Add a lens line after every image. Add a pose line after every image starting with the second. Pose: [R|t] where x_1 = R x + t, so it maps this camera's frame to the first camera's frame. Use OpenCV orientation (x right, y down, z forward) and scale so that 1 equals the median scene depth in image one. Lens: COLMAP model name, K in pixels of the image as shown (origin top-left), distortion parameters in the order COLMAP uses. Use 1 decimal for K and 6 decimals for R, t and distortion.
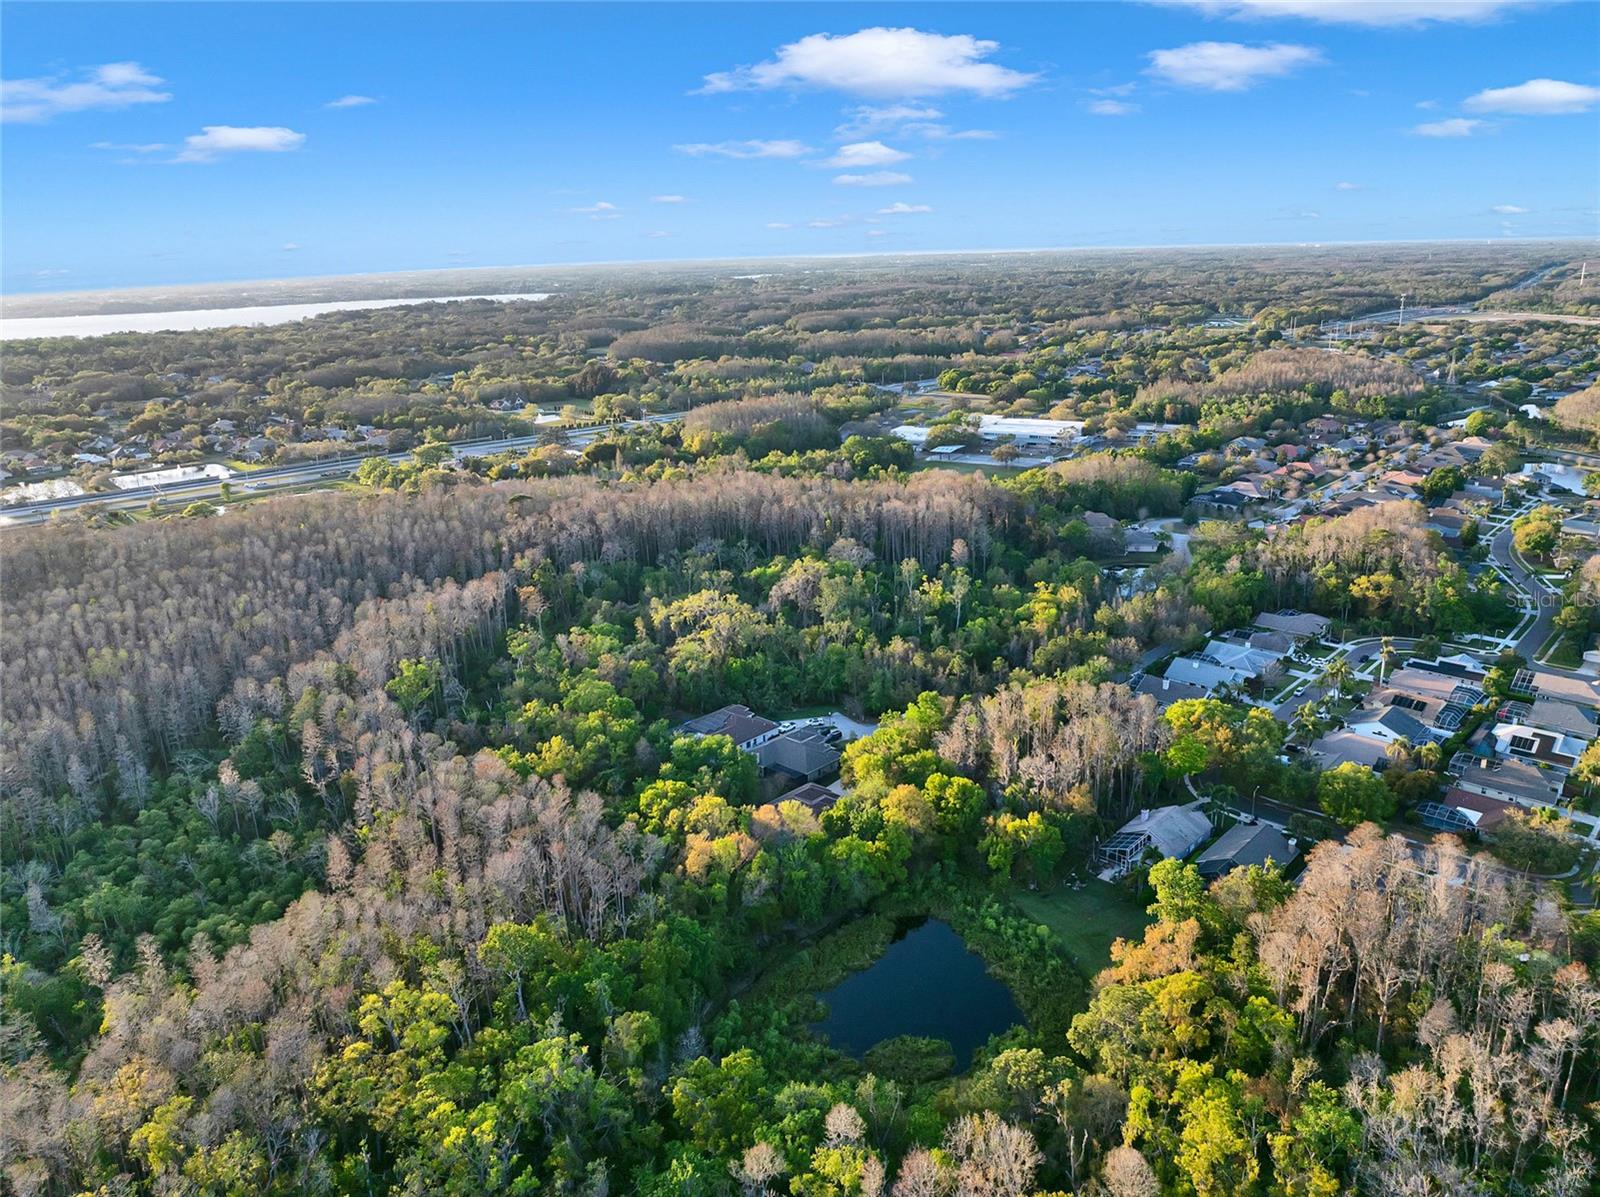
lens RADIAL K [[1143.0, 0, 800.0], [0, 1143.0, 598.5], [0, 0, 1]] dist [-0.047739, 0.011183]
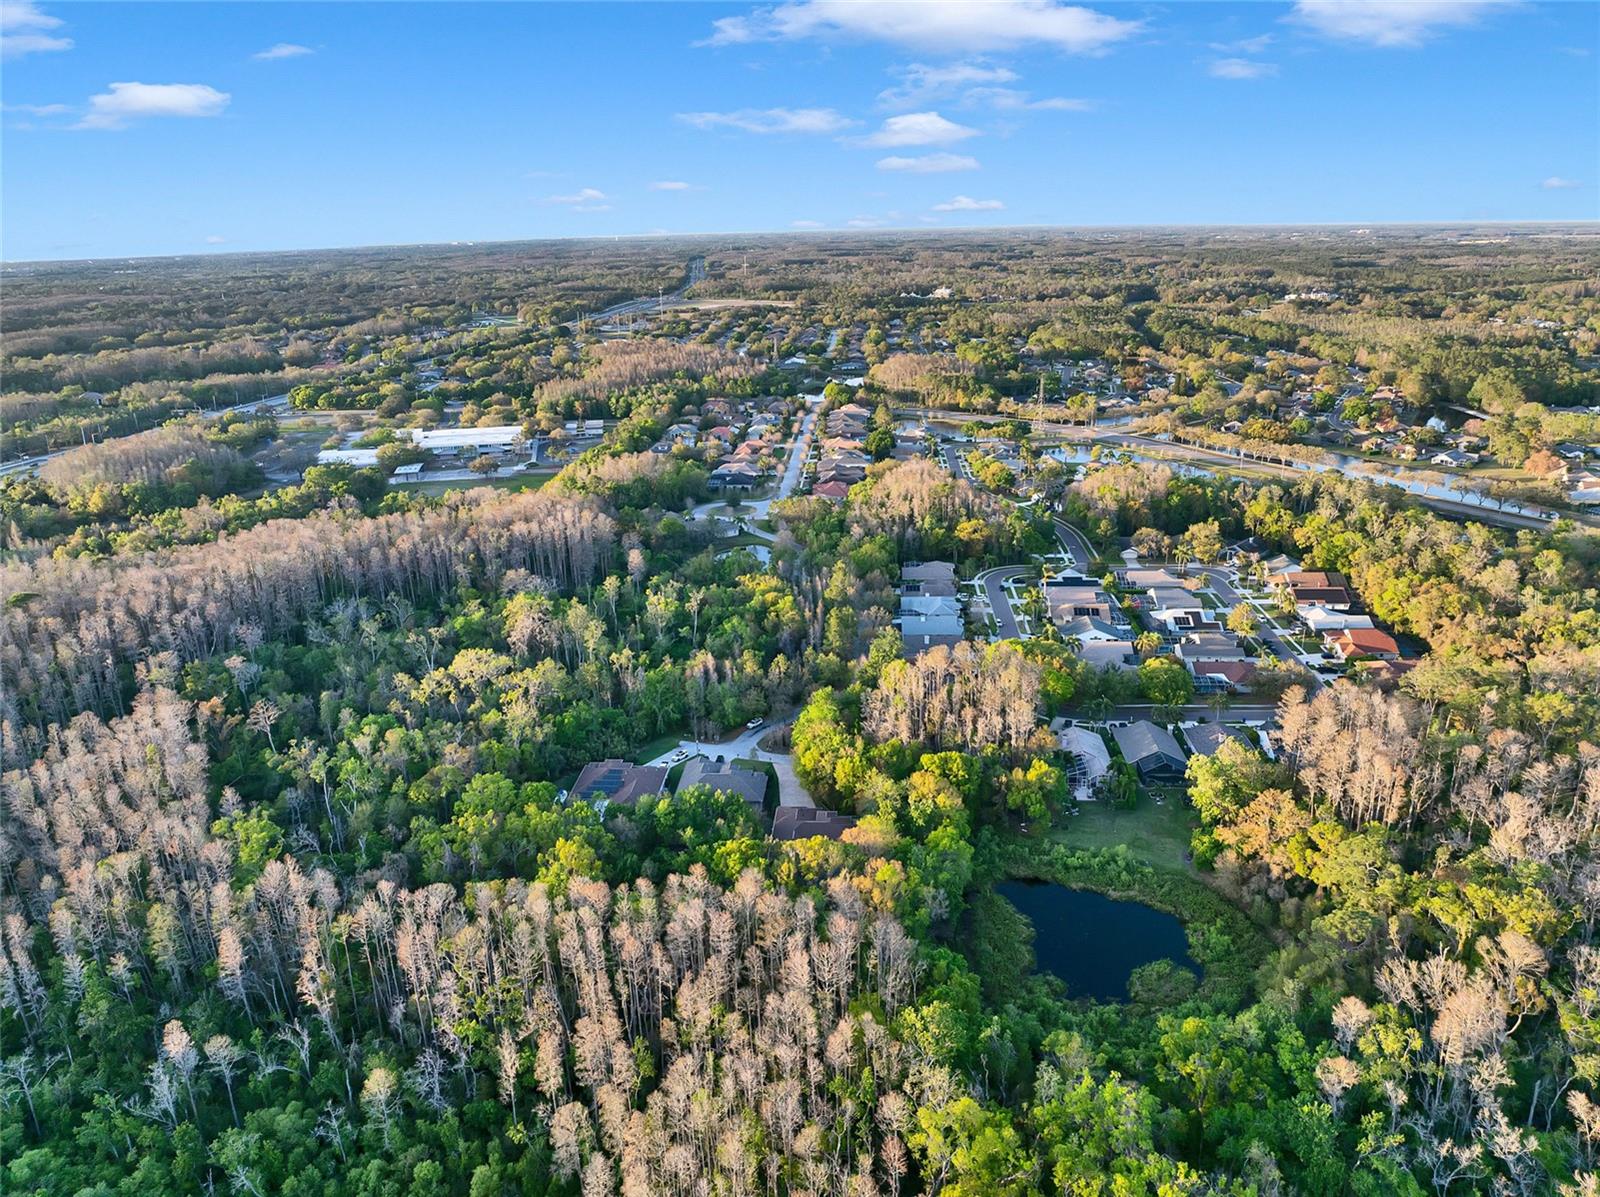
lens RADIAL K [[1143.0, 0, 800.0], [0, 1143.0, 598.5], [0, 0, 1]] dist [-0.047739, 0.011183]
pose [[0.761159, -0.186995, 0.621023, -0.416837], [0.187903, 0.980048, 0.064797, -0.054364], [-0.620749, 0.067371, 0.781110, 0.179163]]
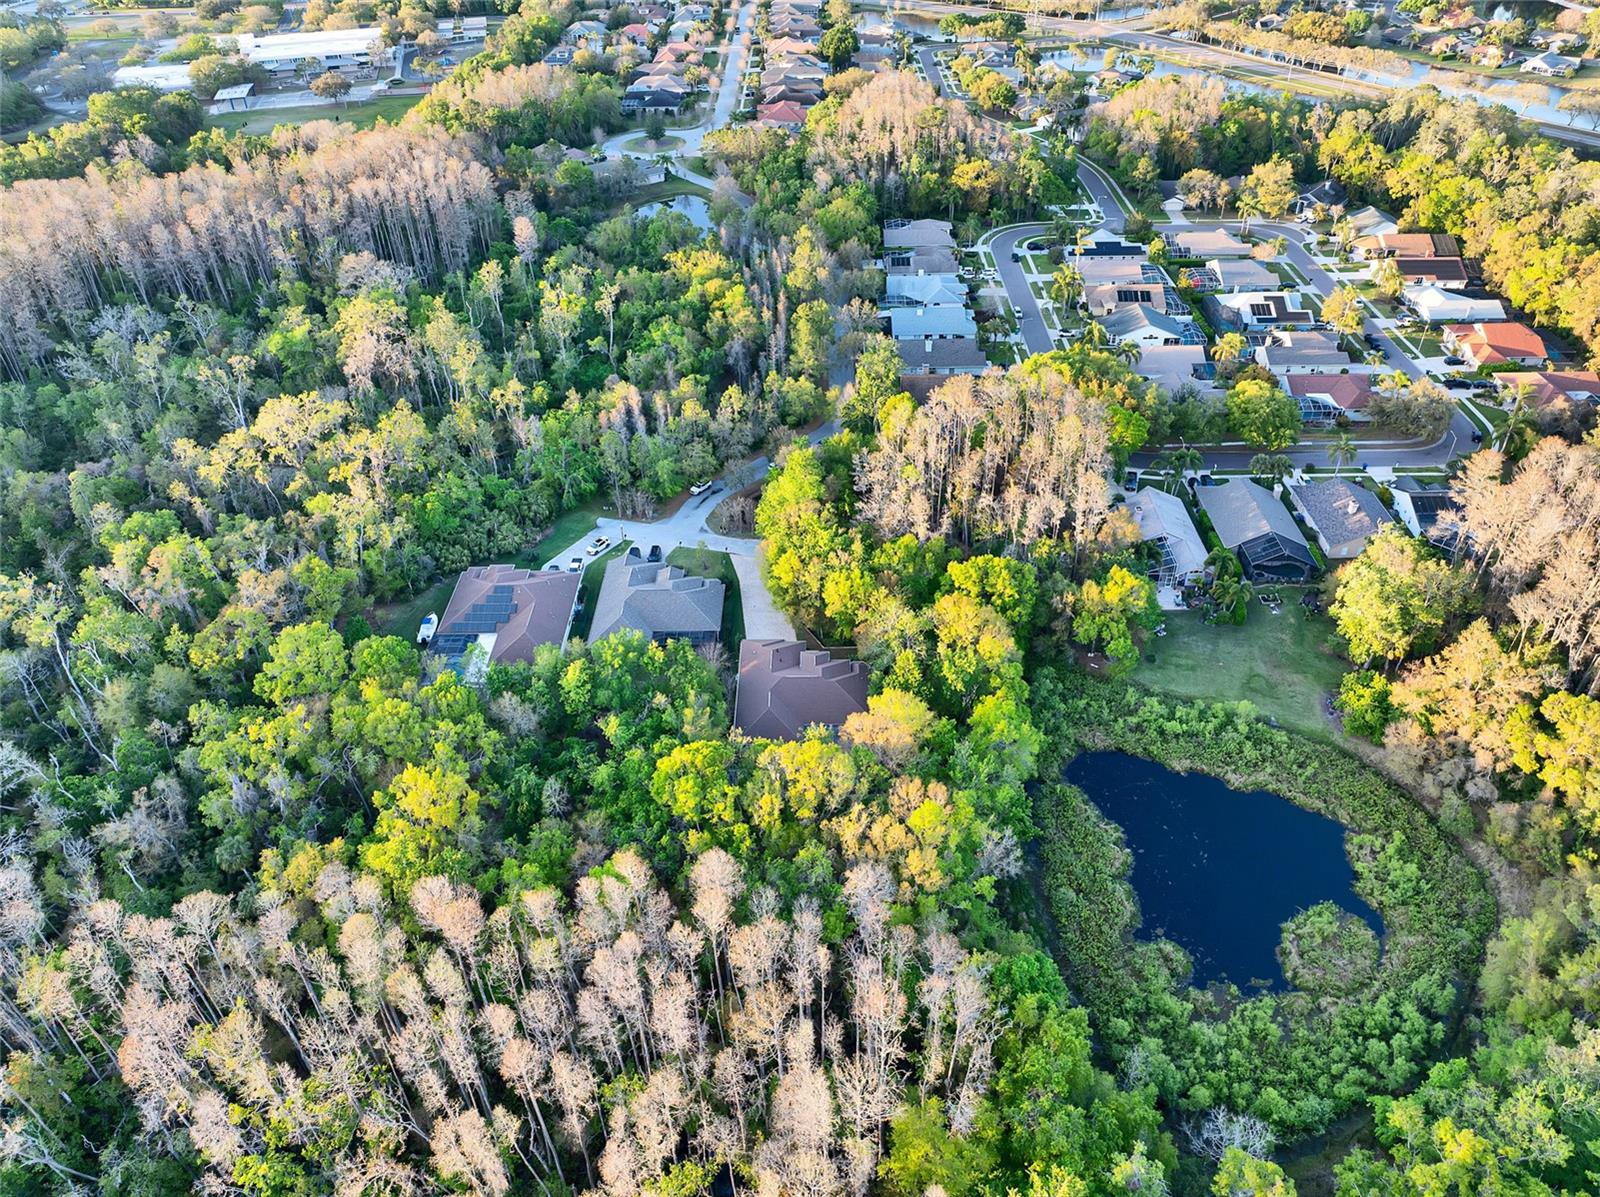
lens RADIAL K [[1143.0, 0, 800.0], [0, 1143.0, 598.5], [0, 0, 1]] dist [-0.047739, 0.011183]
pose [[0.722186, -0.400658, 0.563844, -0.256307], [0.199284, 0.901115, 0.385069, -0.086212], [-0.662369, -0.165727, 0.730617, 0.386453]]
